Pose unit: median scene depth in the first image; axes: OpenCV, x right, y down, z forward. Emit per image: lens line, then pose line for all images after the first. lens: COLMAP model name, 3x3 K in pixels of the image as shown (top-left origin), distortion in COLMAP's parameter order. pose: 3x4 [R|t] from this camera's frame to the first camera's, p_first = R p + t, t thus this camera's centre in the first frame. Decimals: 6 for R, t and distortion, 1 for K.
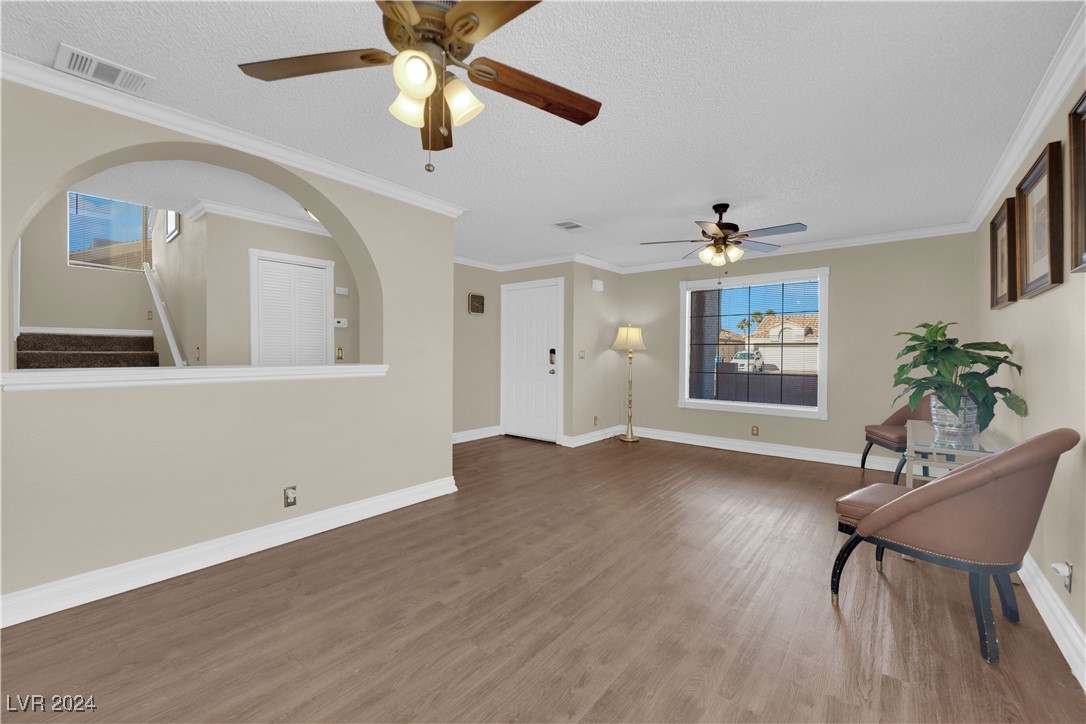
lens RADIAL K [[438.6, 0, 541.2], [0, 438.6, 355.1], [0, 0, 1]] dist [0.000308, -0.000048]
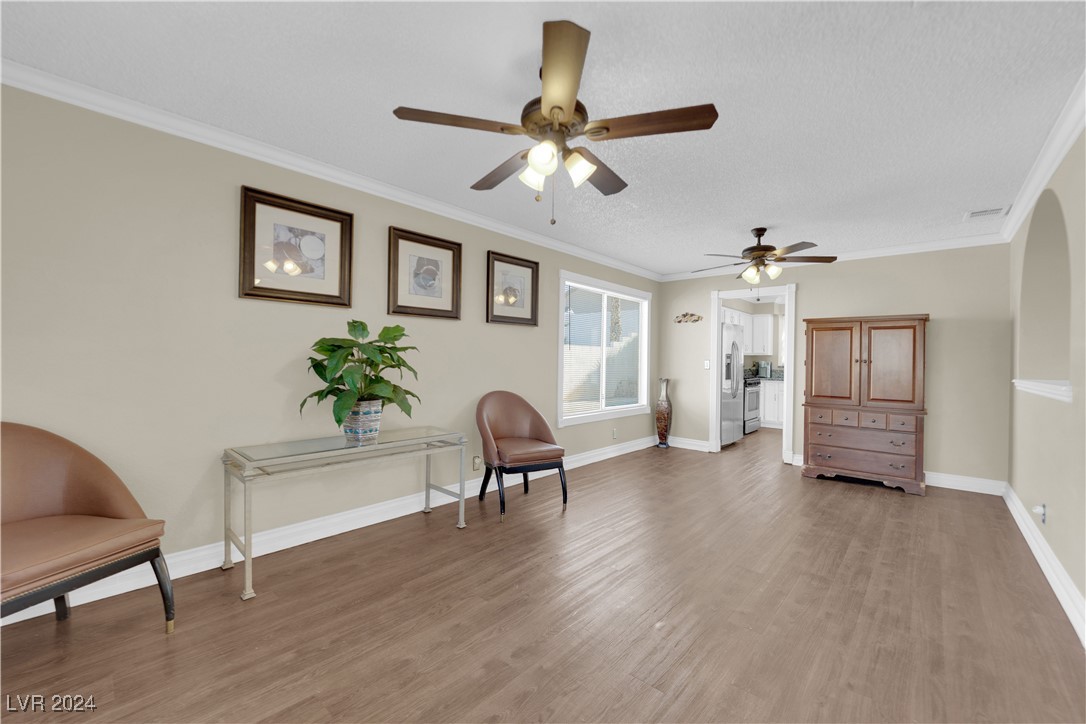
lens RADIAL K [[435.1, 0, 541.7], [0, 435.1, 360.4], [0, 0, 1]] dist [-0.002085, -0.008177]
pose [[-0.998809, -0.021376, 0.043849, 0.513538], [-0.021127, 0.999758, 0.006147, -0.007330], [-0.043970, 0.005214, -0.999019, 1.959406]]
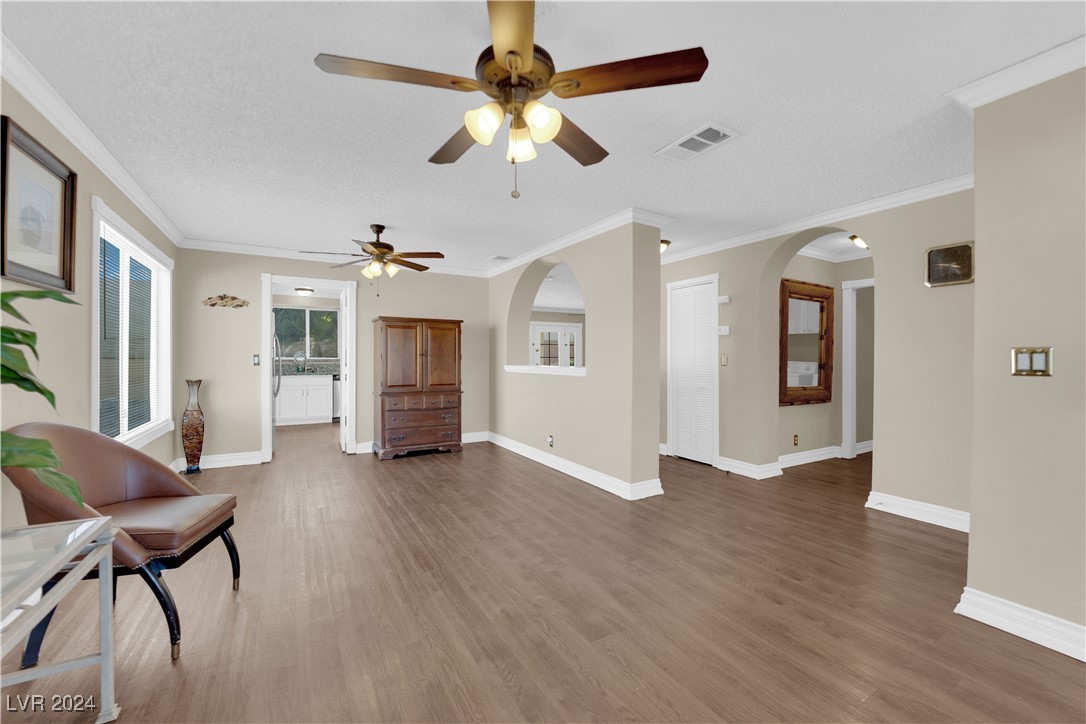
lens RADIAL K [[435.1, 0, 541.7], [0, 435.1, 360.4], [0, 0, 1]] dist [-0.002085, -0.008177]
pose [[-0.353861, -0.001327, -0.935297, 1.034701], [-0.008336, 0.999964, 0.001735, -0.001954], [0.935261, 0.008411, -0.353859, 1.532481]]
